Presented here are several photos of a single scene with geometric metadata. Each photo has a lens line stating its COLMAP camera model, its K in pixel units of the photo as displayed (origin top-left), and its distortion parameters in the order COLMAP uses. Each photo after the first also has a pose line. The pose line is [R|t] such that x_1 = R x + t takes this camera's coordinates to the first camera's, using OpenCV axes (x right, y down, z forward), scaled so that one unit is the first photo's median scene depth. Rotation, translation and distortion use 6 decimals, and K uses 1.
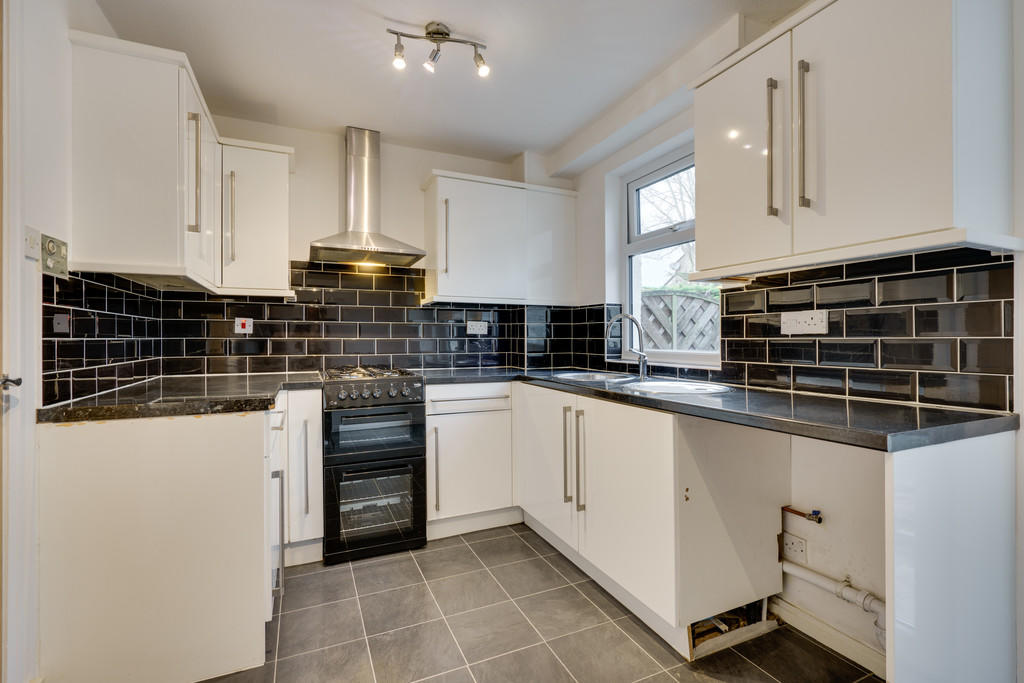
lens RADIAL K [[464.3, 0, 514.0], [0, 464.3, 346.0], [0, 0, 1]] dist [-0.002755, 0.000947]
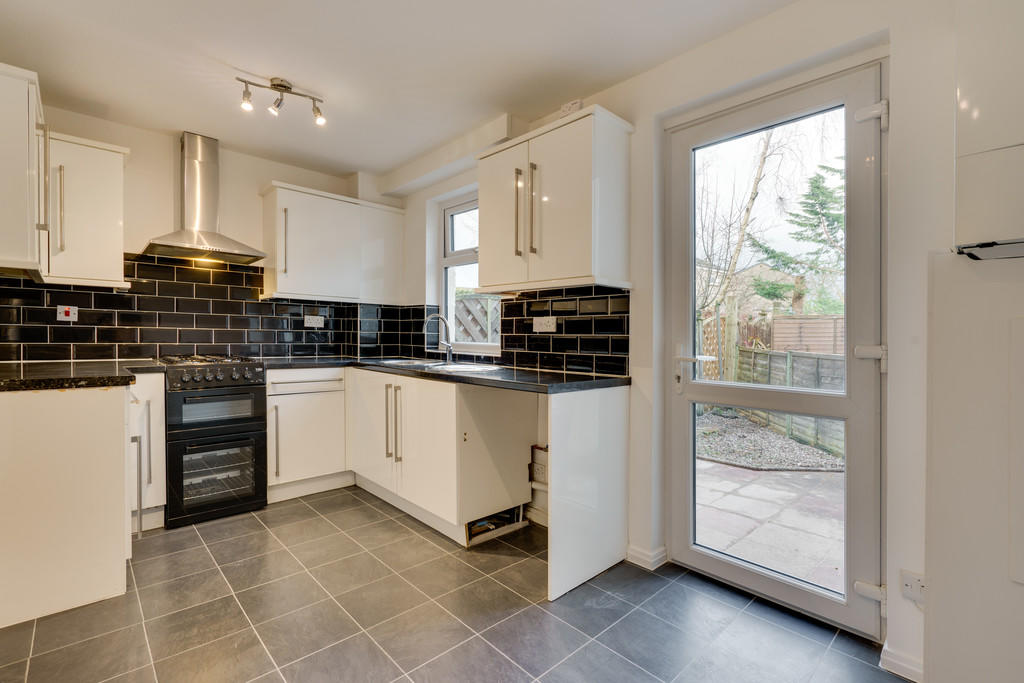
lens RADIAL K [[464.3, 0, 510.1], [0, 464.3, 353.1], [0, 0, 1]] dist [-0.002755, 0.000947]
pose [[0.948766, 0.005165, 0.315939, 0.025736], [-0.013095, 0.999650, 0.022984, 0.008946], [-0.315709, -0.025944, 0.948501, -0.346703]]
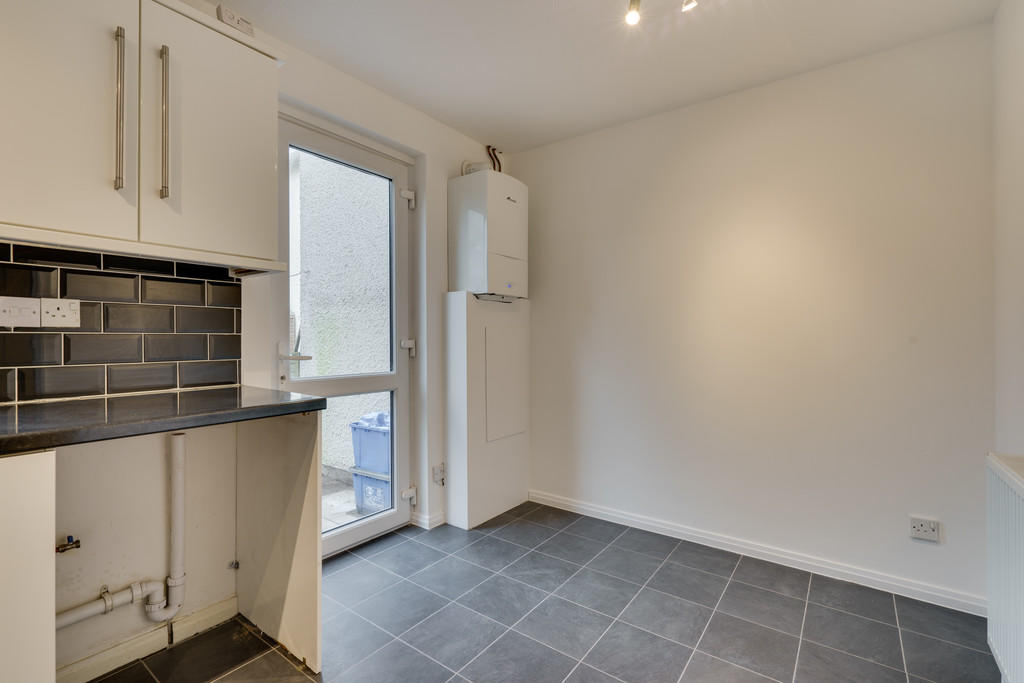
lens RADIAL K [[464.3, 0, 509.7], [0, 464.3, 337.7], [0, 0, 1]] dist [-0.002755, 0.000947]
pose [[-0.477199, -0.001002, 0.878795, -0.376282], [0.009872, 0.999930, 0.006501, -0.003996], [-0.878740, 0.011778, -0.477156, 0.547782]]
